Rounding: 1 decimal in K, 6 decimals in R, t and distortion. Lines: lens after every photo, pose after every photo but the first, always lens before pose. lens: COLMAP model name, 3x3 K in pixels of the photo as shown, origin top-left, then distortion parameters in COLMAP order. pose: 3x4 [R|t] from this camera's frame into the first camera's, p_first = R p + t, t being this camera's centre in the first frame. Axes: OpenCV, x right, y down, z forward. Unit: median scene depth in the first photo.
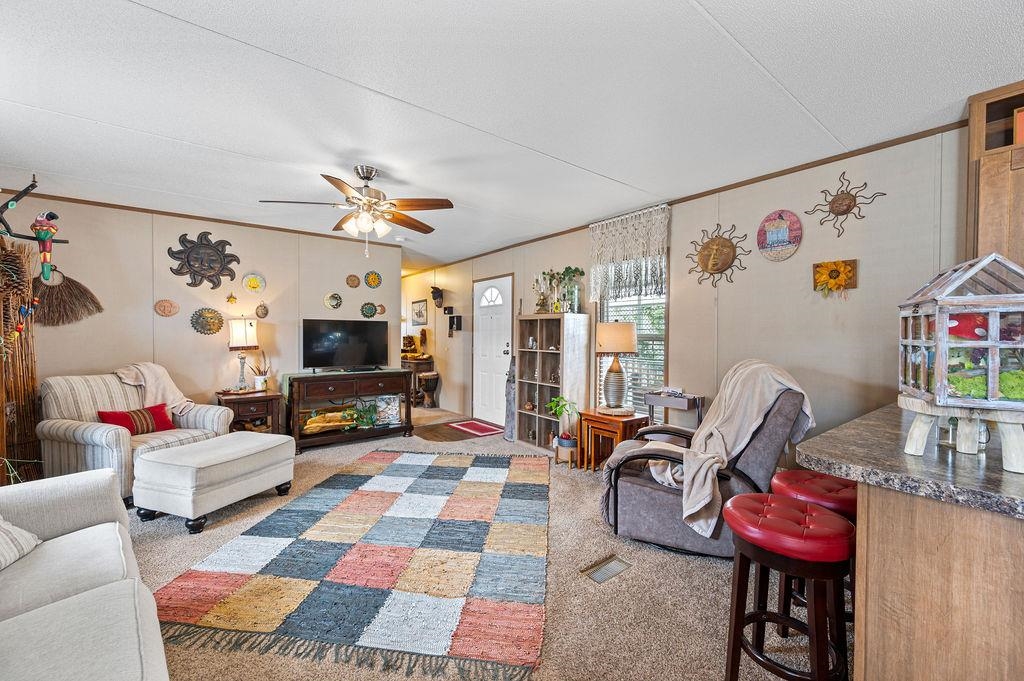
lens RADIAL K [[406.1, 0, 511.2], [0, 406.1, 340.4], [0, 0, 1]] dist [-0.001012, -0.000011]
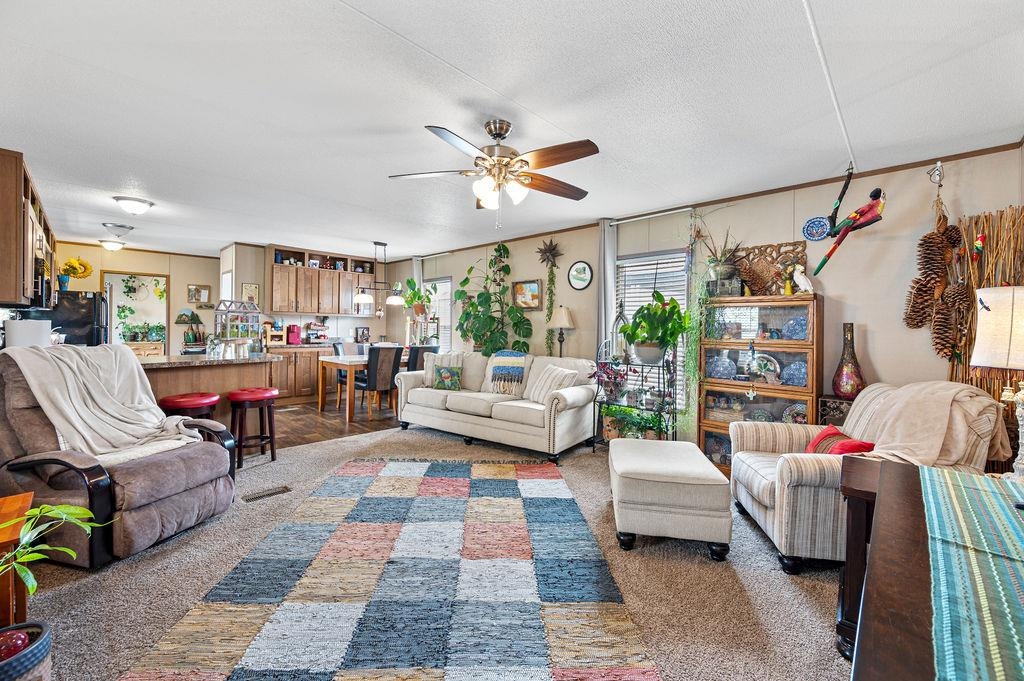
lens RADIAL K [[408.8, 0, 513.1], [0, 408.8, 333.6], [0, 0, 1]] dist [-0.000104, -0.000027]
pose [[-0.988489, -0.011990, -0.150820, -0.220218], [-0.015919, 0.999564, 0.024866, -0.019615], [0.150456, 0.026980, -0.988248, 1.520442]]
